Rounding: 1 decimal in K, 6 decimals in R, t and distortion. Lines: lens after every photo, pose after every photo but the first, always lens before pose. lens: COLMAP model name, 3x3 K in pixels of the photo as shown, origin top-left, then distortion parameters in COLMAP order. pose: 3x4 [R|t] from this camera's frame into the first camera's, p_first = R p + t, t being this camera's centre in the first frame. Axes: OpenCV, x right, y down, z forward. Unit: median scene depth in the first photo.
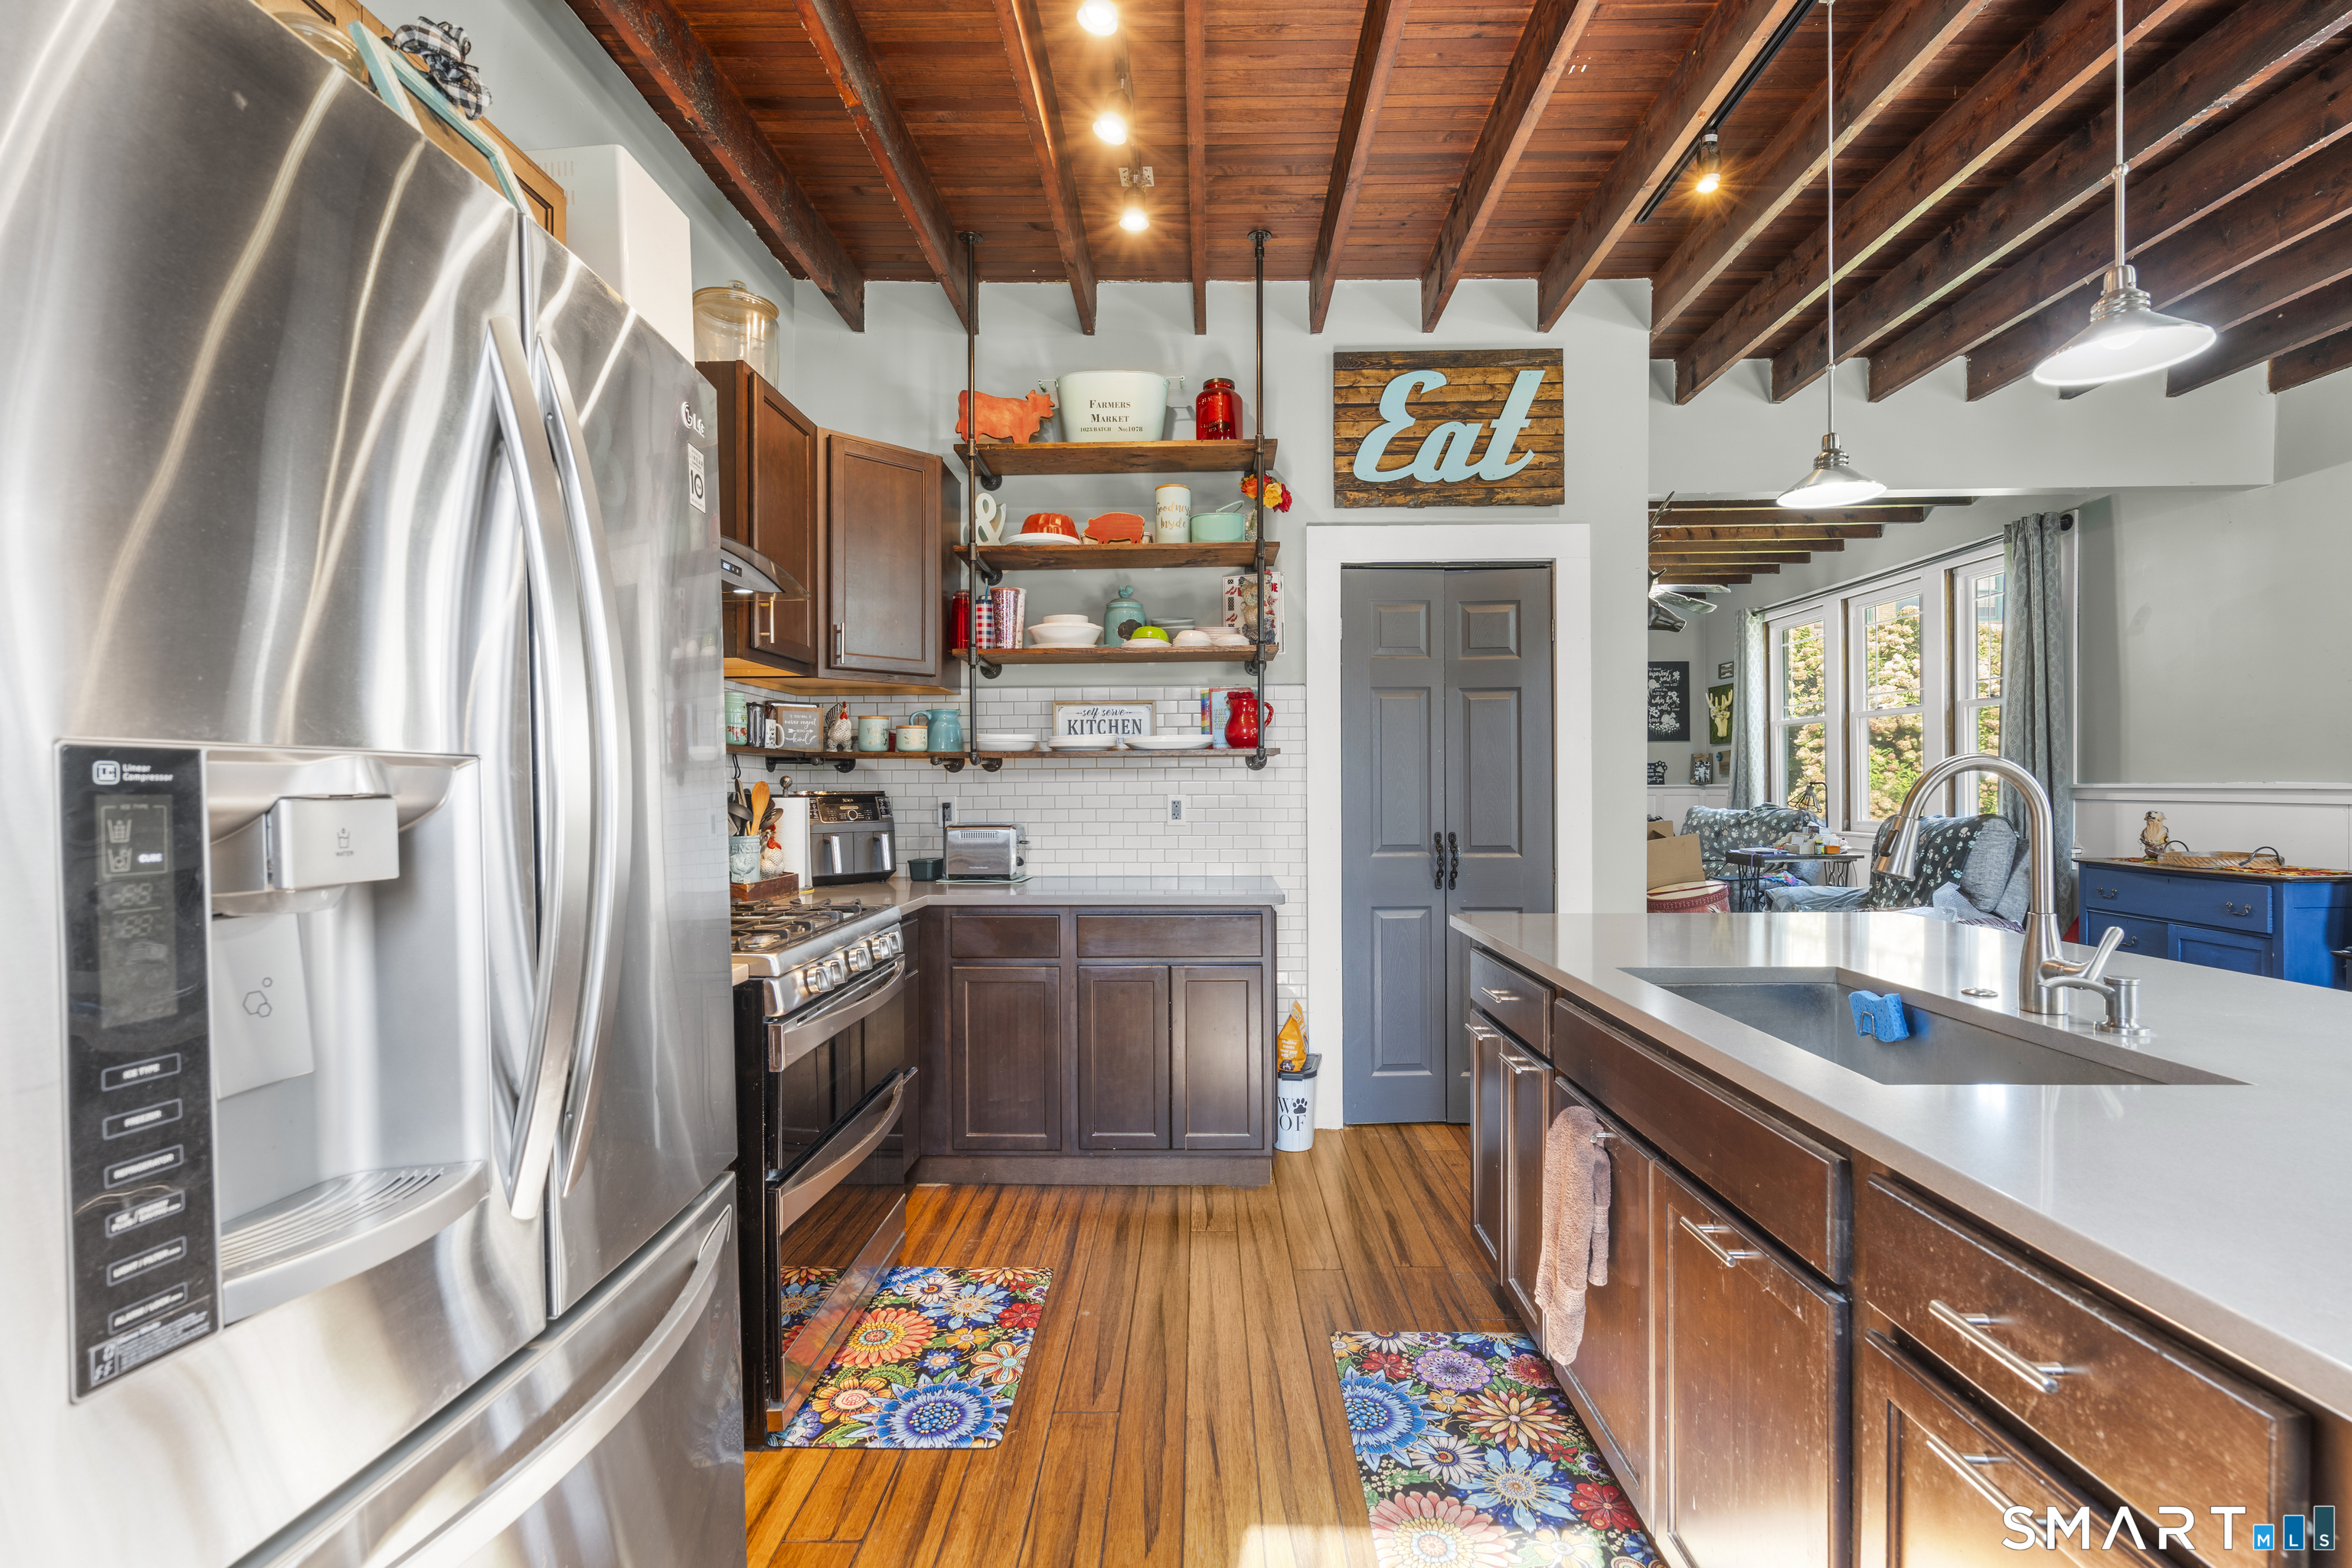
lens RADIAL K [[1055.3, 0, 1182.1], [0, 1055.3, 789.5], [0, 0, 1]] dist [-0.005587, 0.001366]
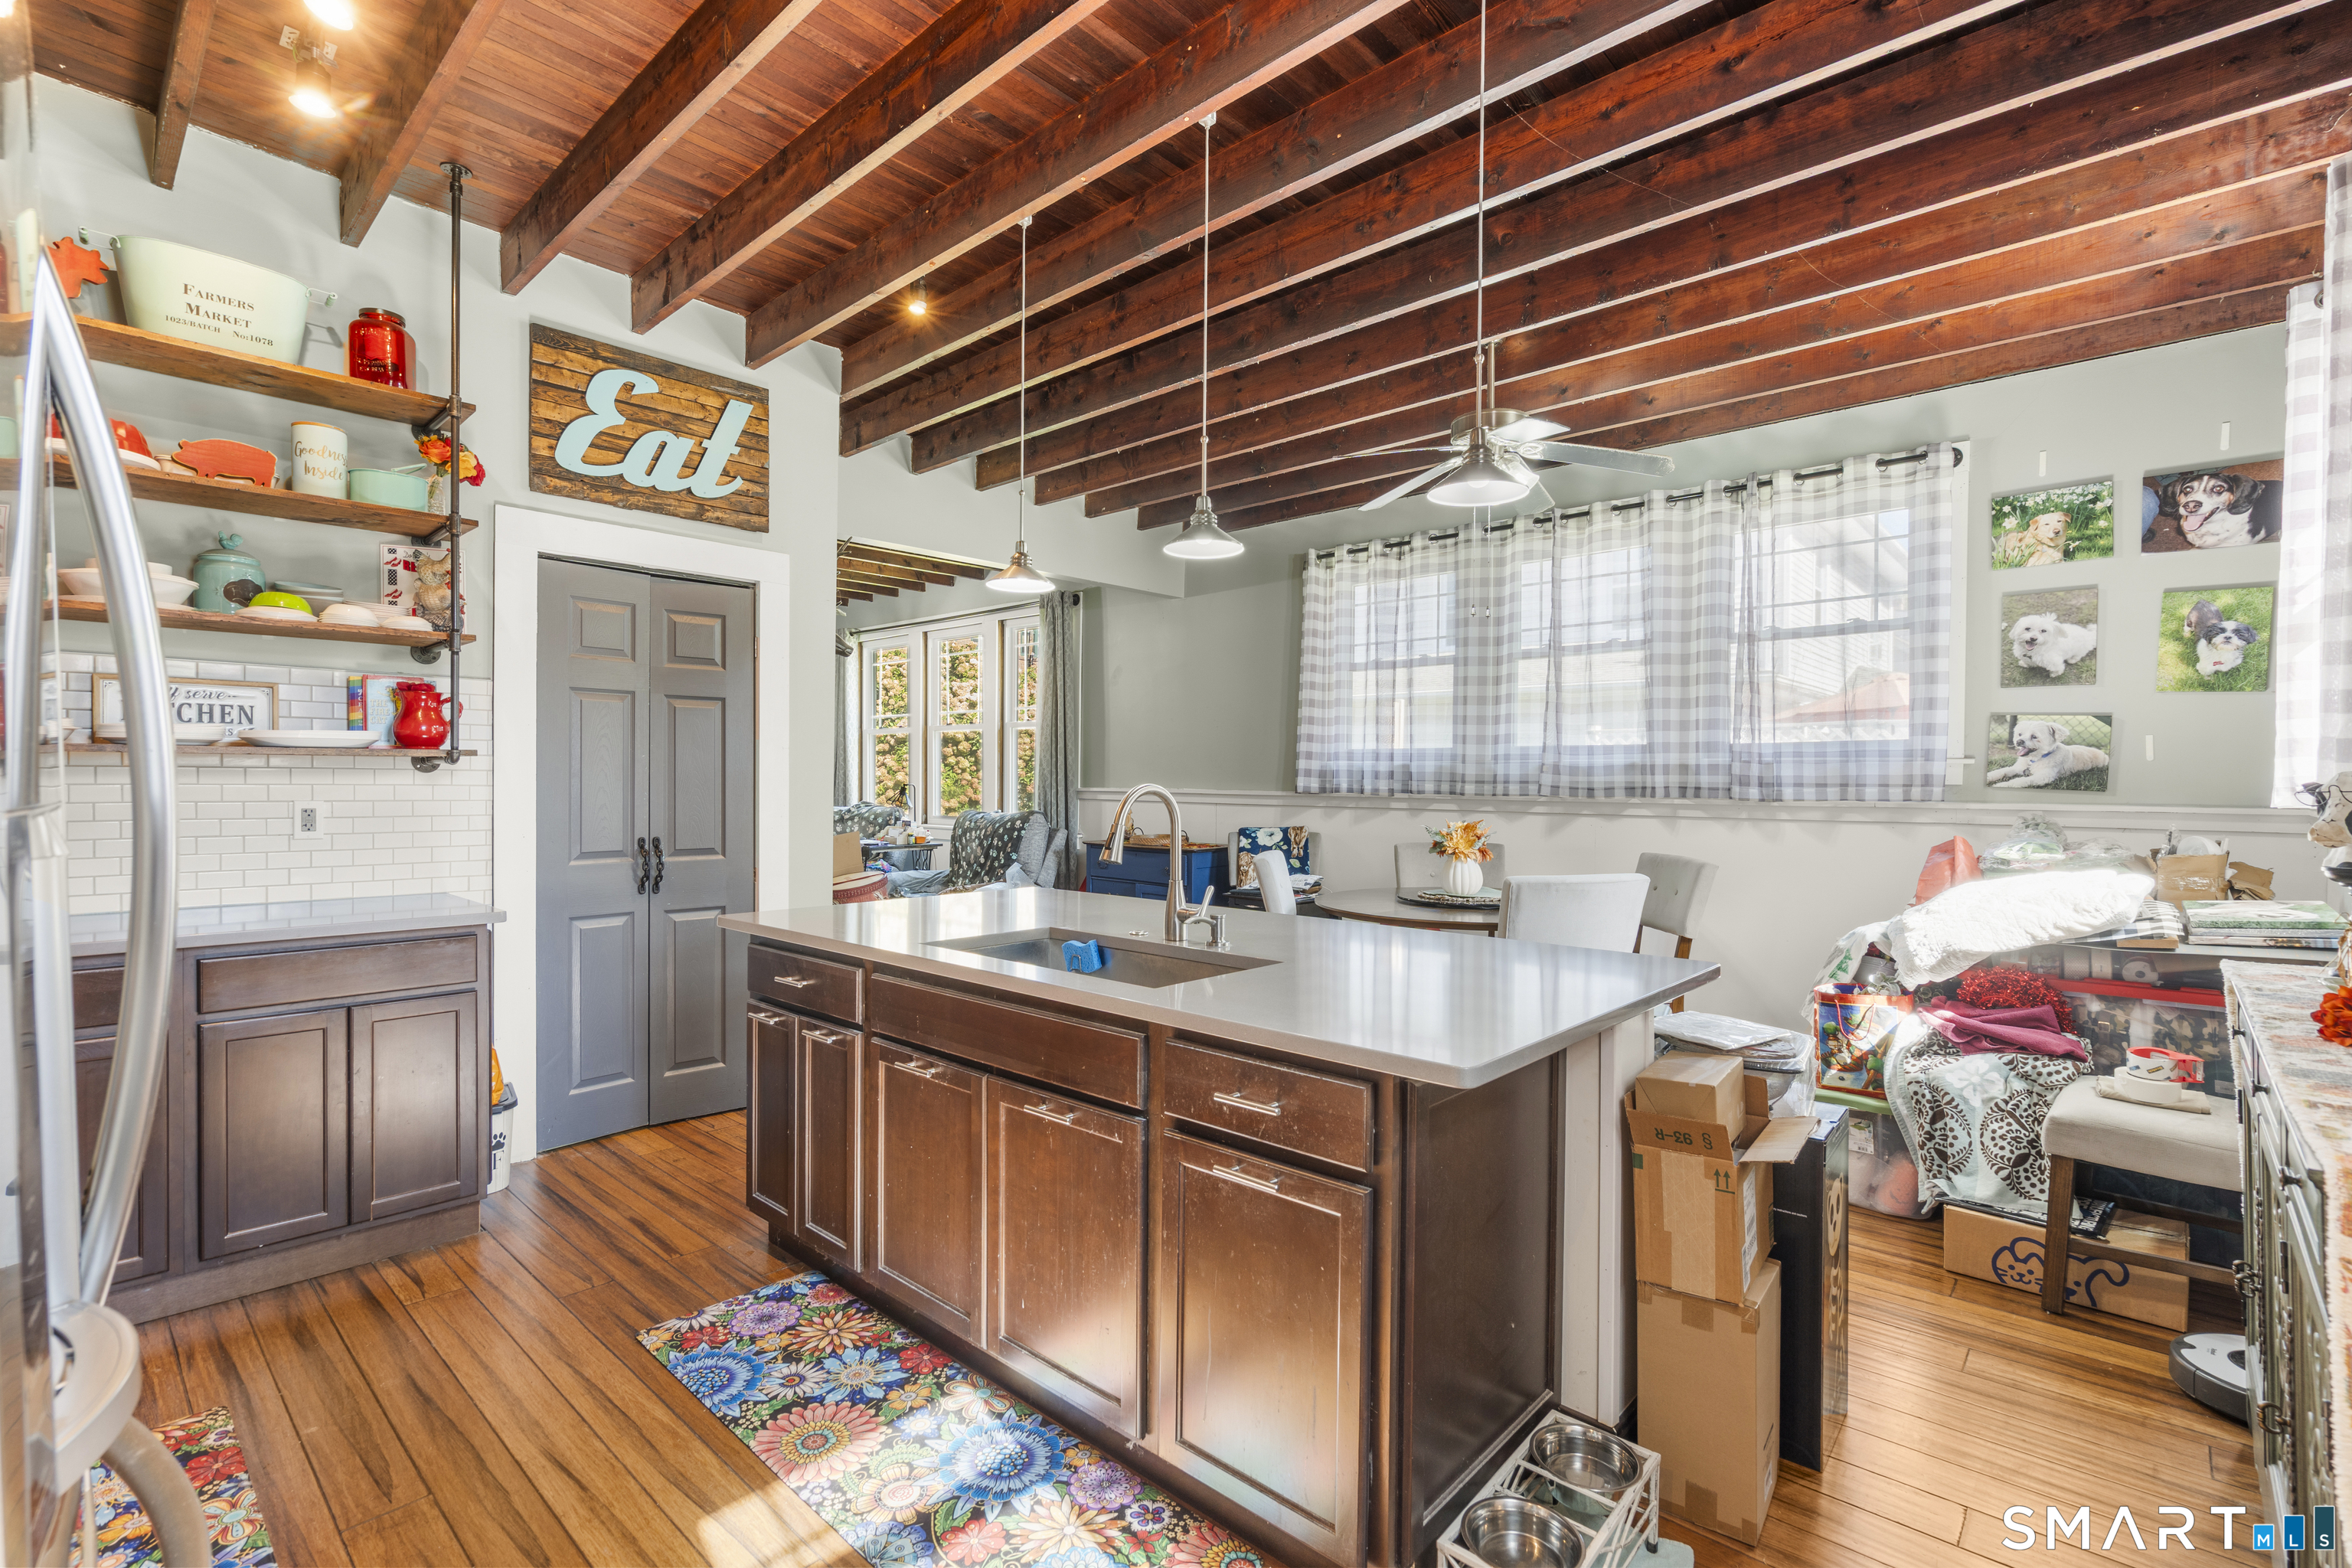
lens RADIAL K [[1055.3, 0, 1182.1], [0, 1055.3, 789.5], [0, 0, 1]] dist [-0.005587, 0.001366]
pose [[0.658444, 0.003515, 0.752621, -0.175699], [-0.008787, 0.999957, 0.003017, -0.012603], [-0.752578, -0.008599, 0.658447, -0.041732]]
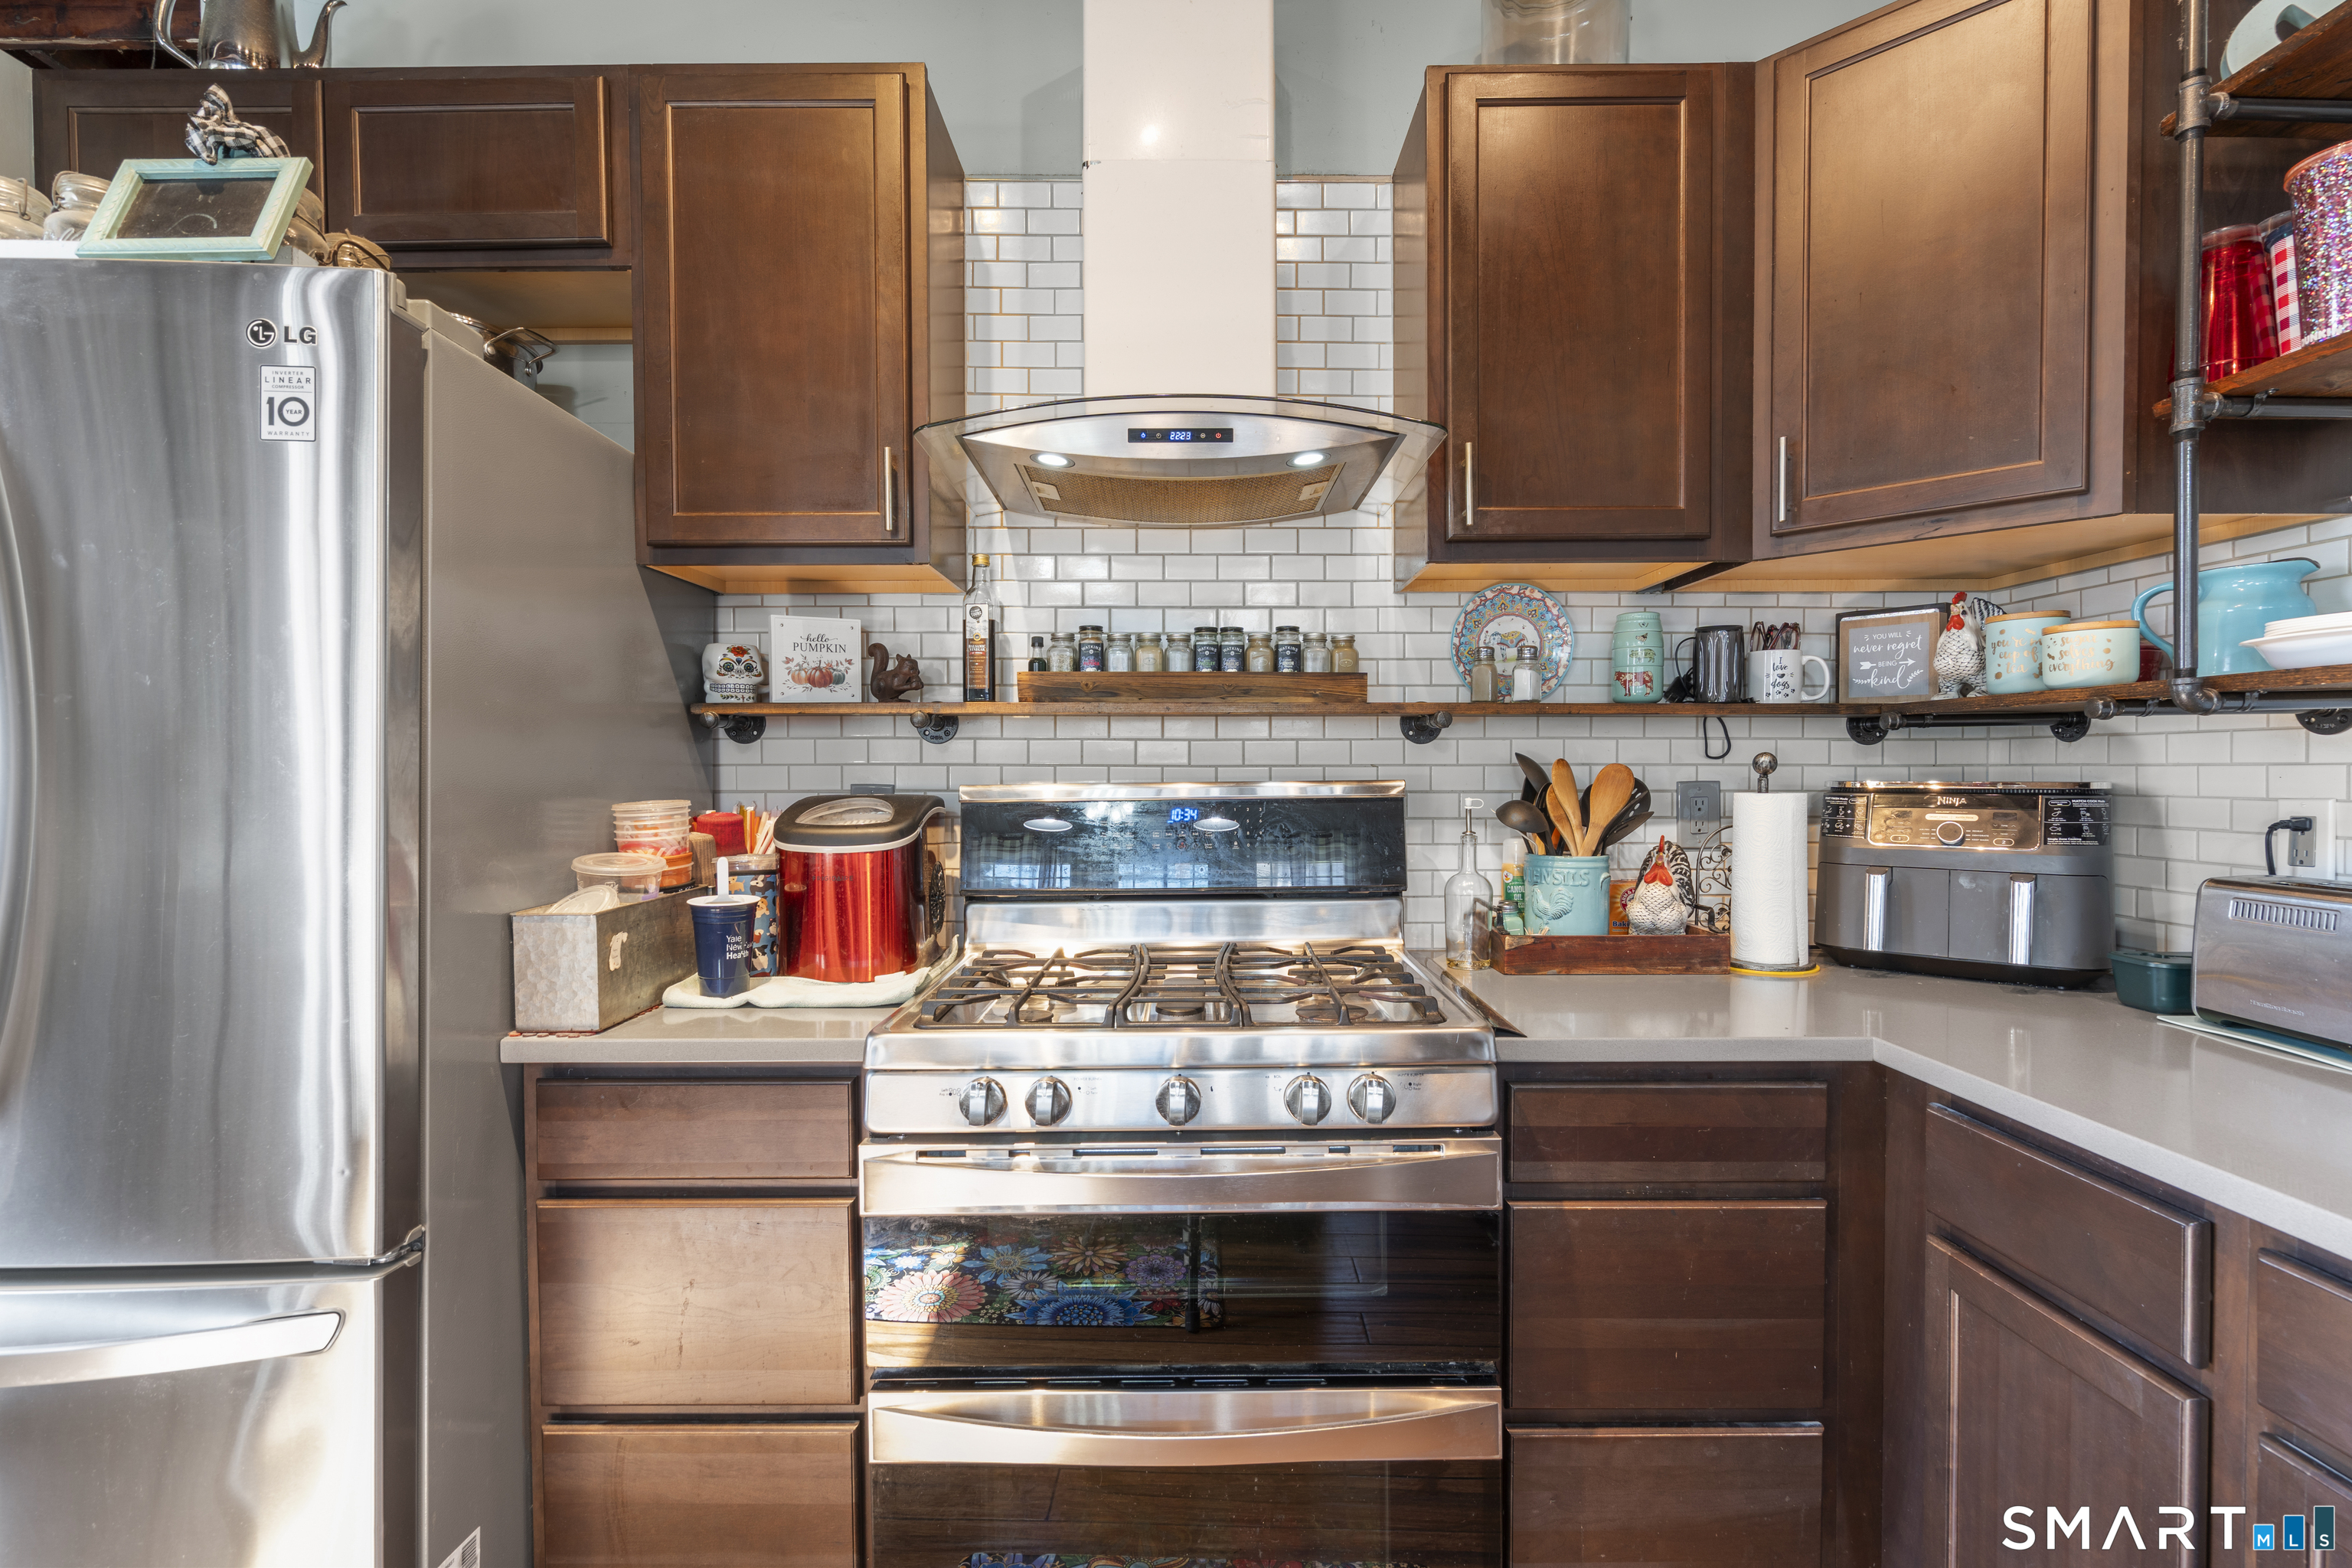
lens RADIAL K [[1055.3, 0, 1182.1], [0, 1055.3, 789.5], [0, 0, 1]] dist [-0.005587, 0.001366]
pose [[0.028445, 0.026071, -0.999255, 0.137192], [0.001773, 0.999657, 0.026132, -0.007222], [0.999594, -0.002515, 0.028389, 0.609954]]
